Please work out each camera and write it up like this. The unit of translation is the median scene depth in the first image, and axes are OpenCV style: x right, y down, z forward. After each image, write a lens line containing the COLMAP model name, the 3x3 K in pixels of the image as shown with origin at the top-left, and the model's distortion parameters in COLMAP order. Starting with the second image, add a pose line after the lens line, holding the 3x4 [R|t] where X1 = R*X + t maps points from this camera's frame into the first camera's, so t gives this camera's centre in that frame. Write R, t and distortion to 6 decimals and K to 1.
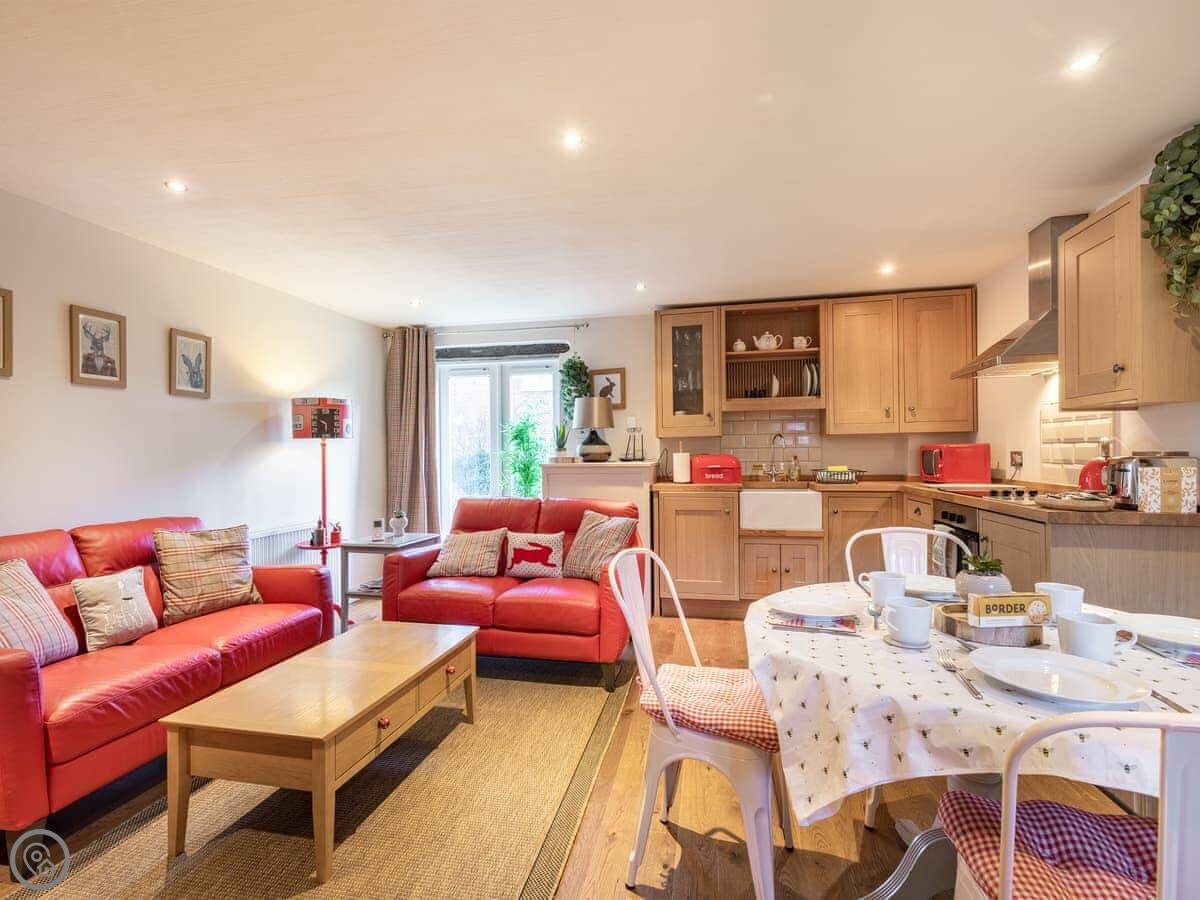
lens RADIAL K [[560.7, 0, 594.0], [0, 560.7, 451.8], [0, 0, 1]] dist [0.001698, -0.000851]
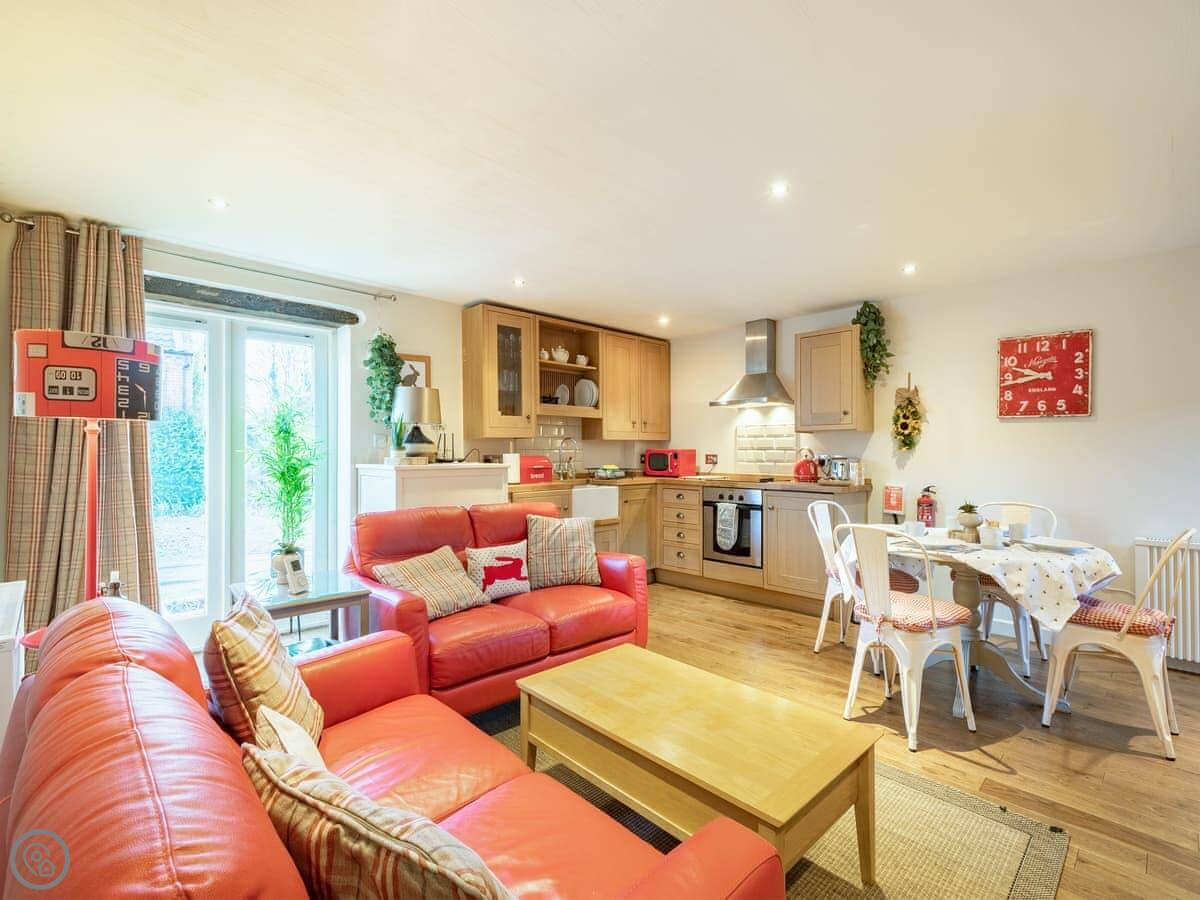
lens RADIAL K [[560.7, 0, 594.0], [0, 560.7, 451.8], [0, 0, 1]] dist [0.001698, -0.000851]
pose [[0.559891, 0.010810, 0.828496, -0.621784], [-0.009841, 0.999931, -0.006396, 0.004246], [-0.828508, -0.004572, 0.559959, 0.337257]]
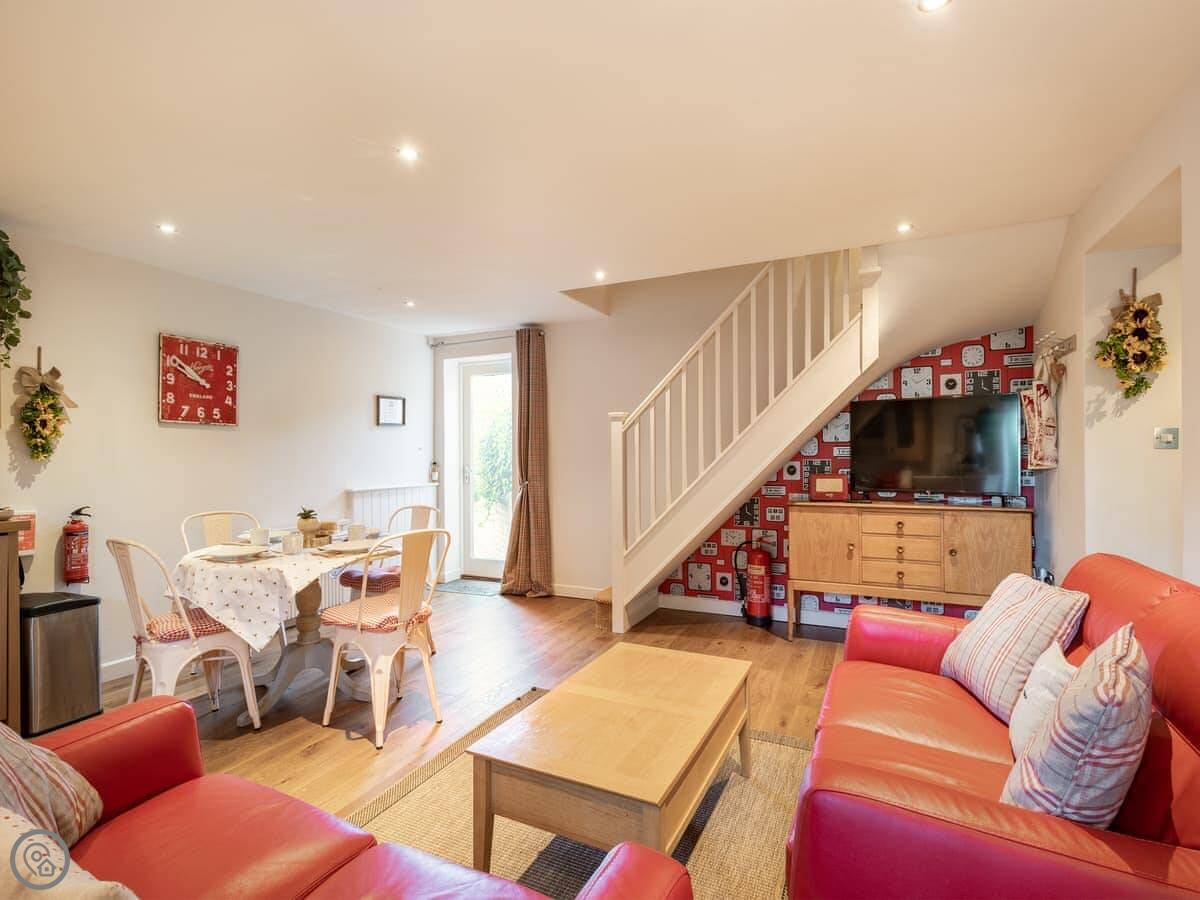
lens RADIAL K [[579.8, 0, 606.5], [0, 579.8, 452.2], [0, 0, 1]] dist [0.001377, -0.000562]
pose [[-0.976552, 0.021235, 0.214231, -0.306097], [0.020238, 0.999772, -0.006845, -0.000255], [-0.214328, -0.002349, -0.976759, 0.986200]]
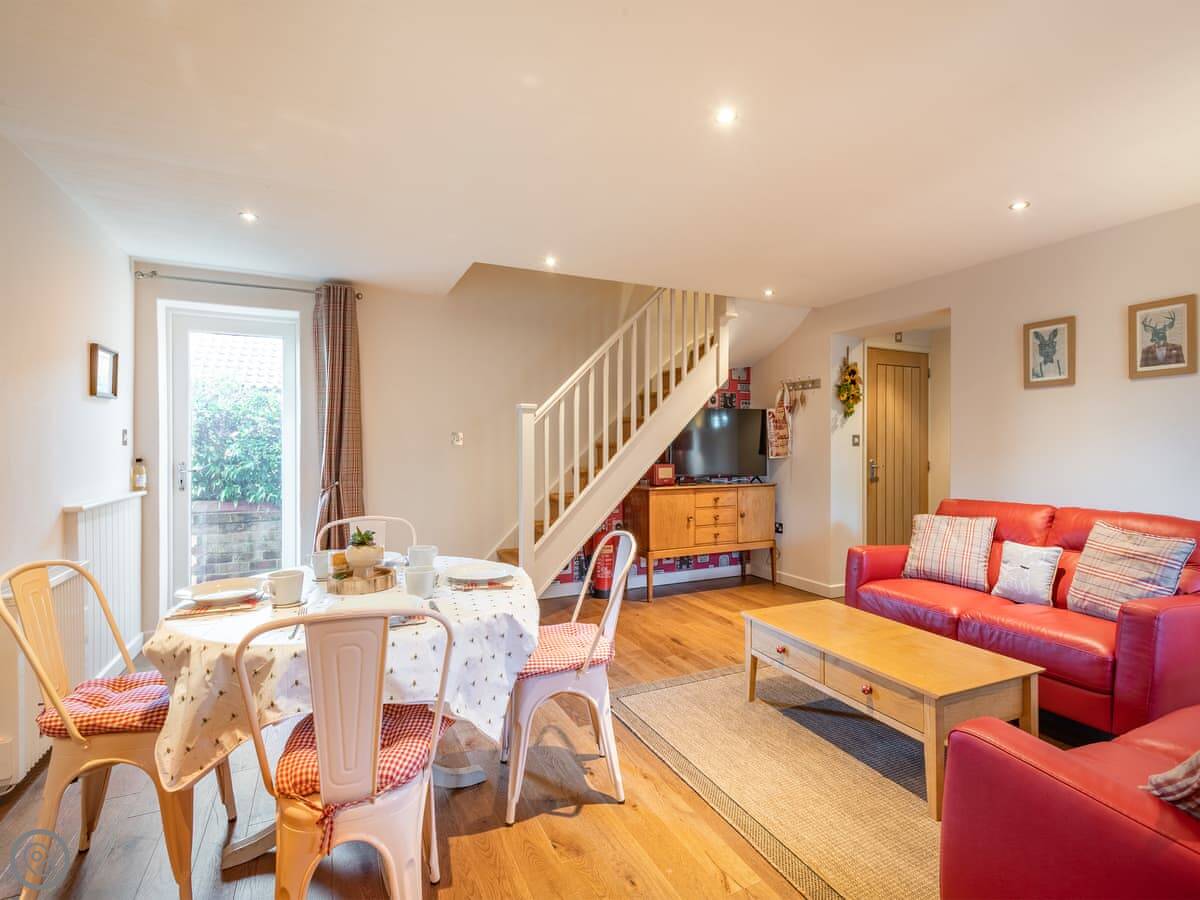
lens RADIAL K [[560.7, 0, 594.0], [0, 560.7, 451.8], [0, 0, 1]] dist [0.001698, -0.000851]
pose [[-0.793744, 0.018872, -0.607959, 0.359236], [0.013111, 0.999817, 0.013918, -0.007420], [0.608110, 0.003076, -0.793847, 0.814637]]
